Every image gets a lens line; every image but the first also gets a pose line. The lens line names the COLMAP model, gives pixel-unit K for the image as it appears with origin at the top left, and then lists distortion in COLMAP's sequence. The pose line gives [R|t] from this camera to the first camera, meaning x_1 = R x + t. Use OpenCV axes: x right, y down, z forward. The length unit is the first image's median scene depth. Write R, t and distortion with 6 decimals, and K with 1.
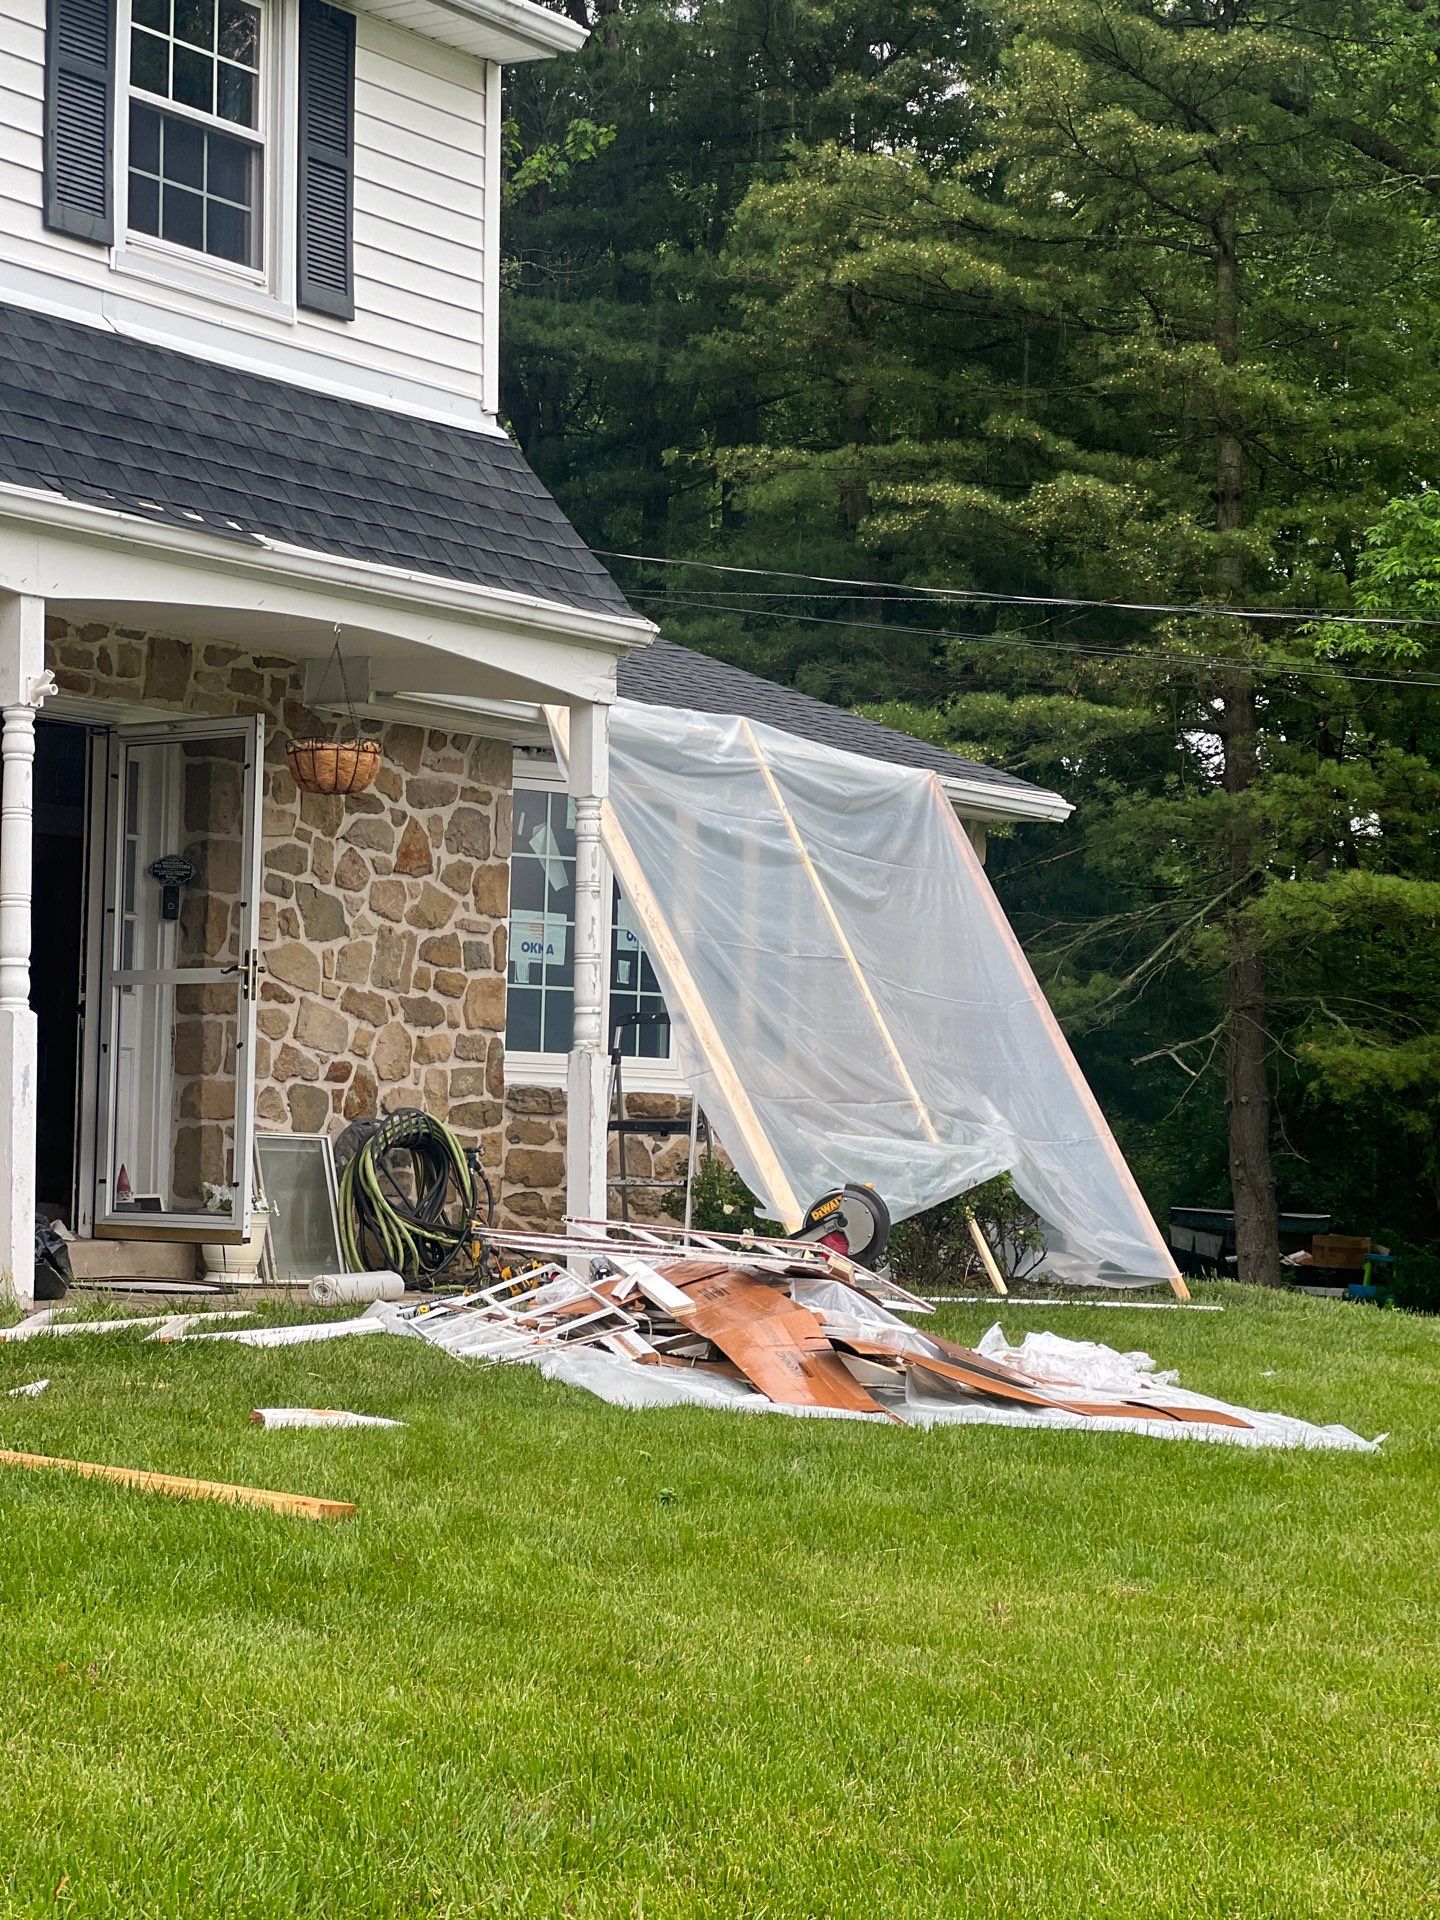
lens RADIAL K [[4065.2, 0, 720.0], [0, 4065.2, 960.0], [0, 0, 1]] dist [0.032723, 0.041760]
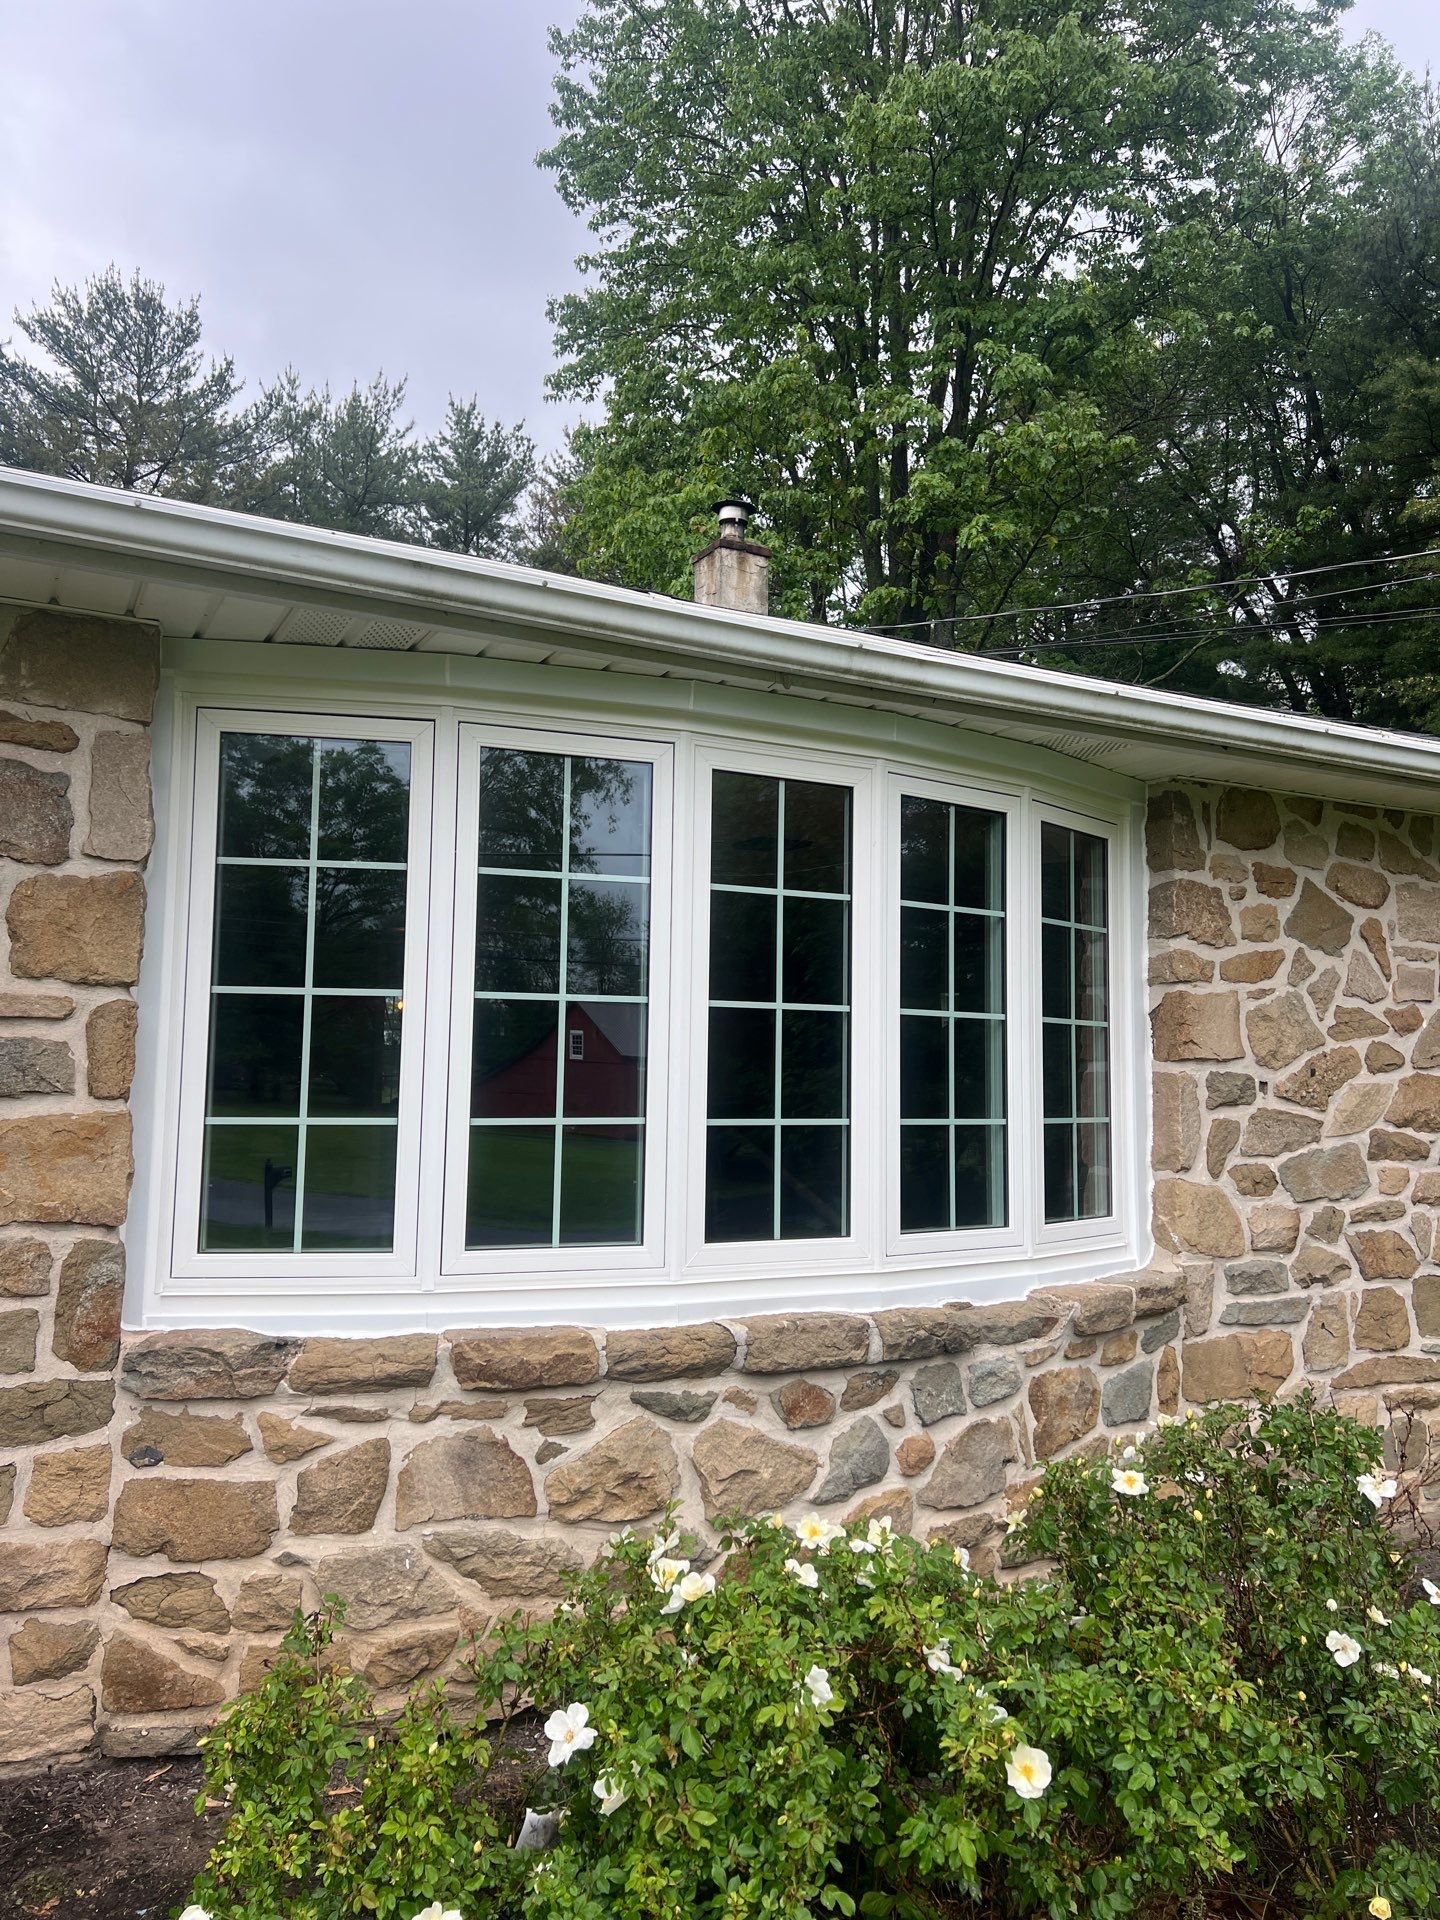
lens RADIAL K [[1422.5, 0, 720.0], [0, 1422.5, 960.0], [0, 0, 1]] dist [0.062745, -0.064022]
pose [[0.867183, -0.062107, -0.494101, 0.092540], [0.034037, 0.997264, -0.065616, 0.000160], [0.496824, 0.040084, 0.866925, 0.891448]]
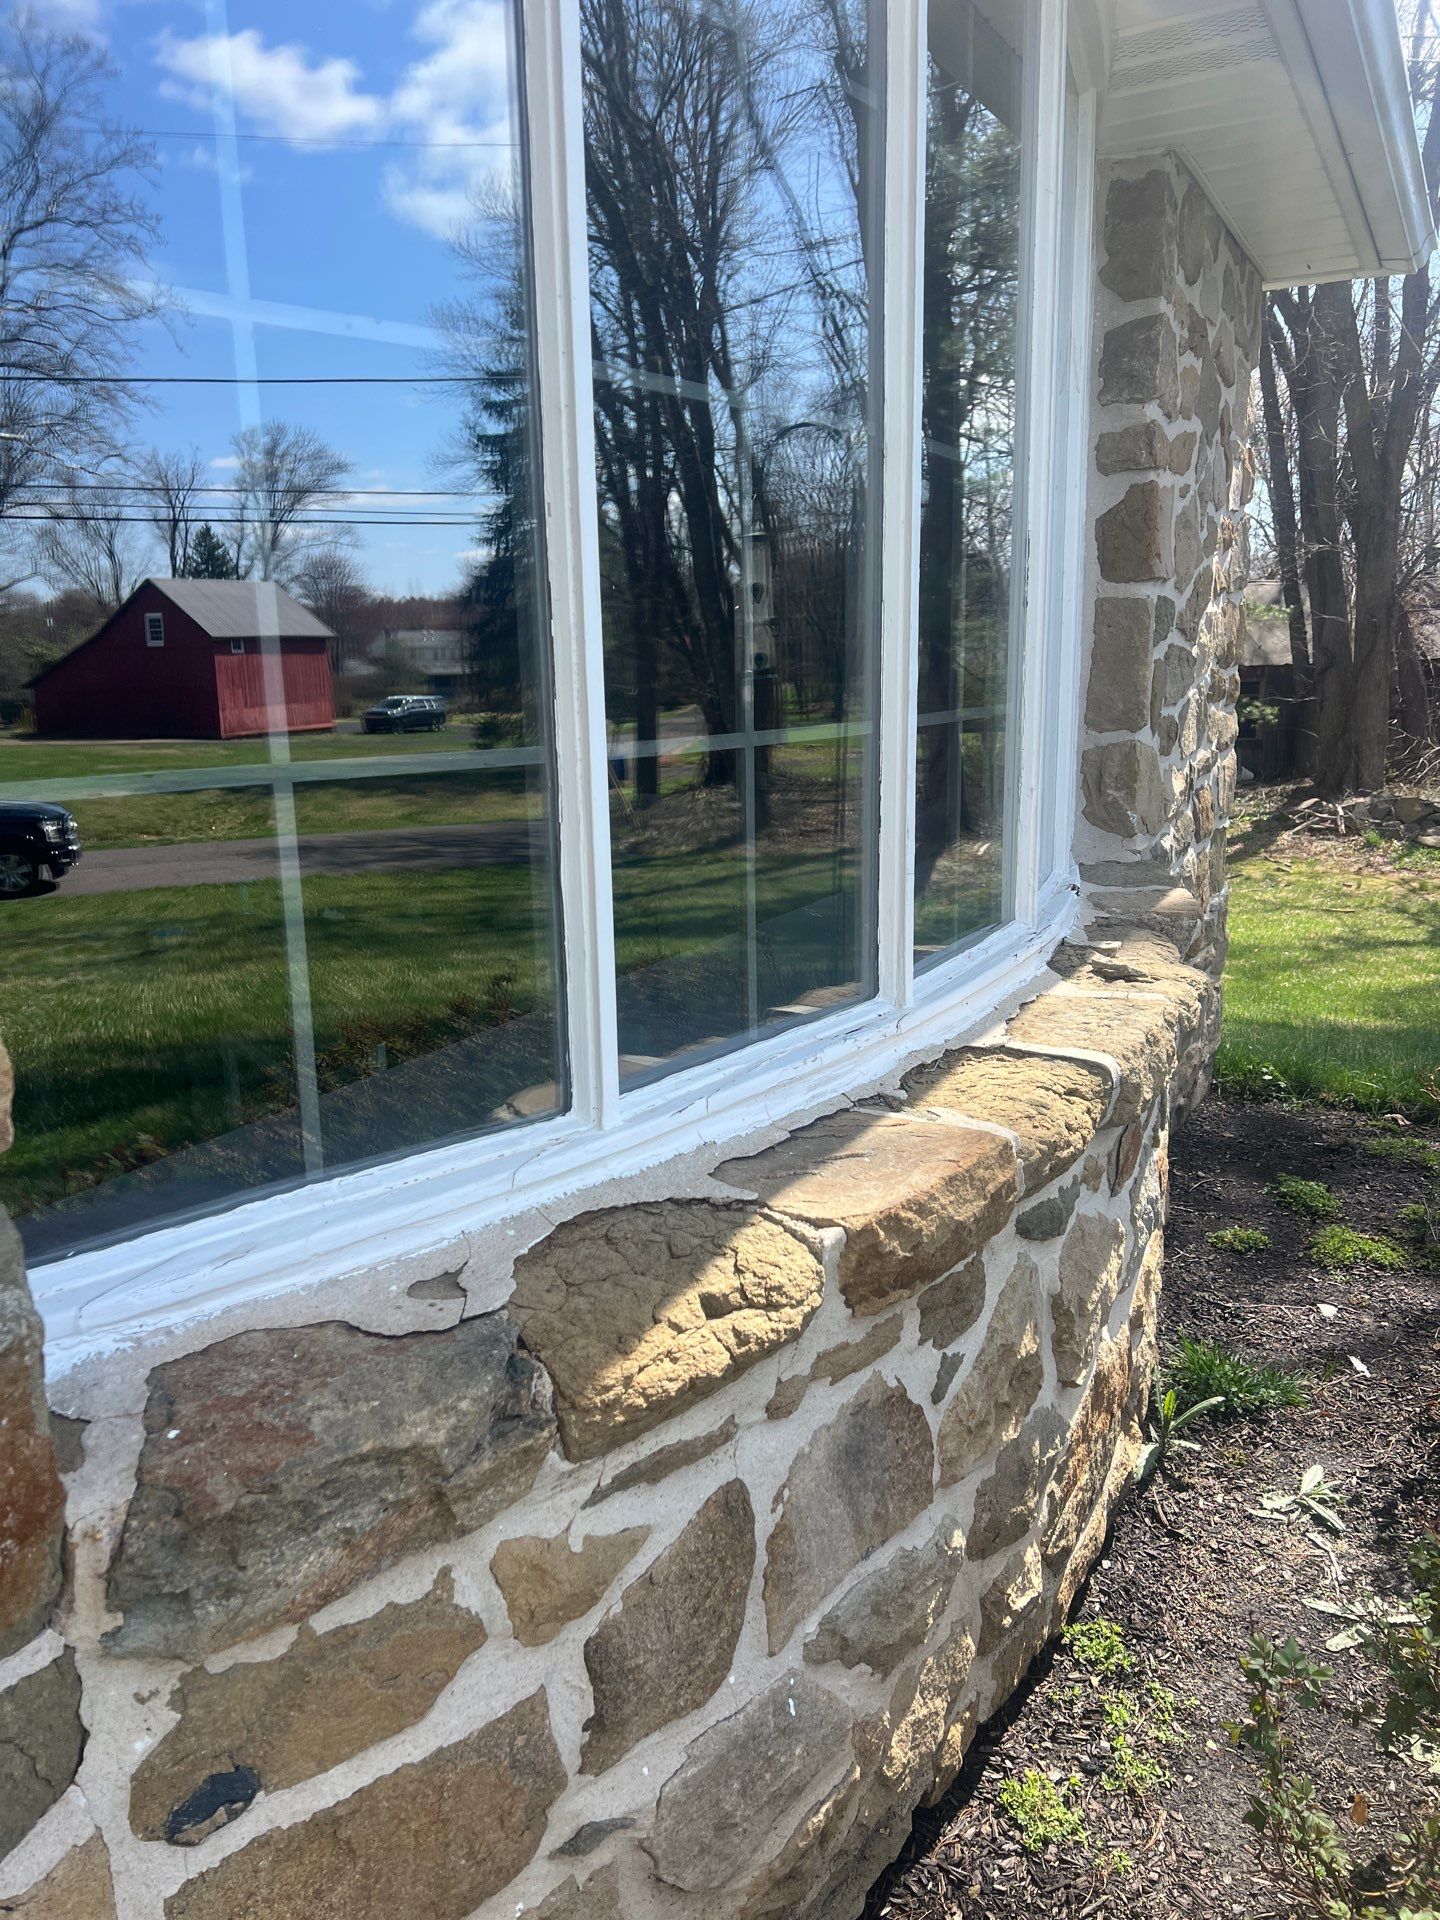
lens RADIAL K [[1422.5, 0, 720.0], [0, 1422.5, 960.0], [0, 0, 1]] dist [0.062745, -0.064022]
pose [[0.996462, -0.058658, 0.060196, -0.033429], [0.041232, 0.965252, 0.258048, 0.001345], [-0.073241, -0.254653, 0.964255, 0.960289]]
